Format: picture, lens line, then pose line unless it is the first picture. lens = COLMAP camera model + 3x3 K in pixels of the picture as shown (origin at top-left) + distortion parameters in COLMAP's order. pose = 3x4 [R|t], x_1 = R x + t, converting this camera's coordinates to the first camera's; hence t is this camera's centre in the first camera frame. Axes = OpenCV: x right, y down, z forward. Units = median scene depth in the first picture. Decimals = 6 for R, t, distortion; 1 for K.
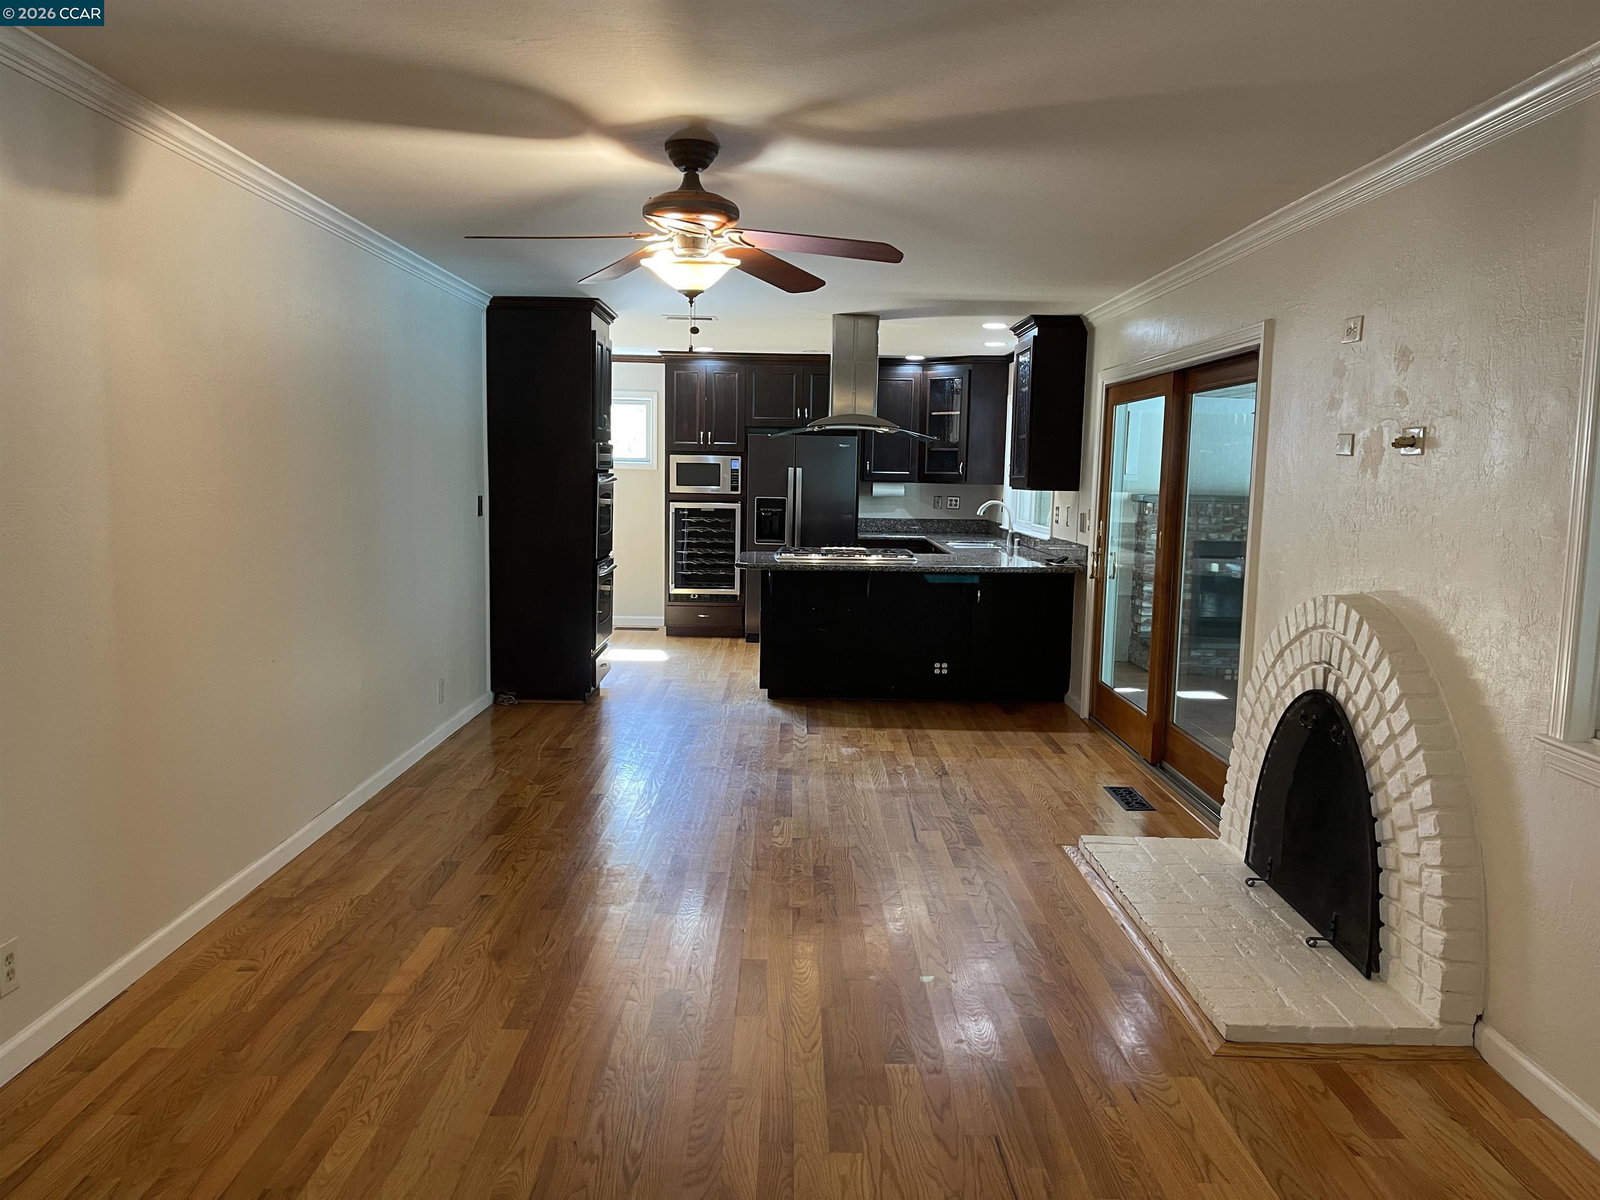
lens RADIAL K [[1212.0, 0, 794.6], [0, 1212.0, 603.4], [0, 0, 1]] dist [0.076687, -0.100477]
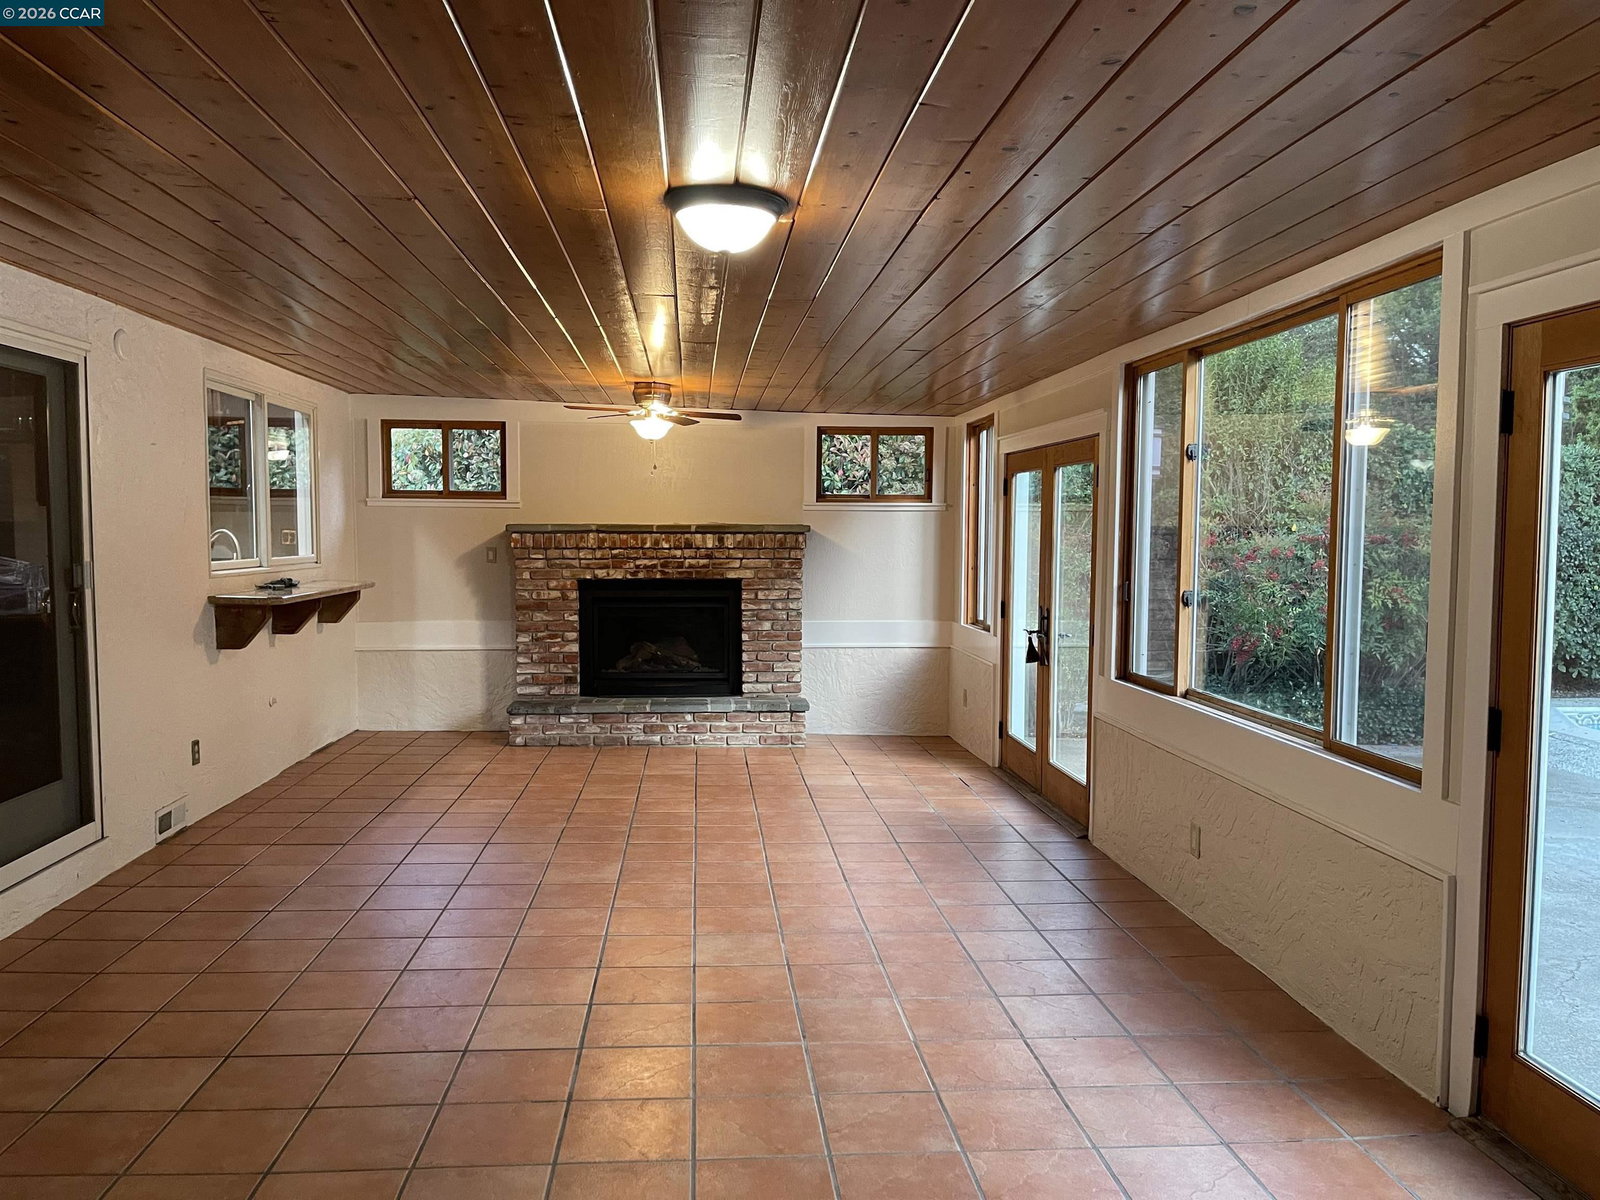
lens RADIAL K [[1212.0, 0, 794.6], [0, 1212.0, 603.4], [0, 0, 1]] dist [0.076687, -0.100477]
pose [[0.997009, -0.022043, 0.074071, 0.427411], [0.025465, 0.998636, -0.045577, 0.005176], [-0.072965, 0.047327, 0.996211, 0.195587]]
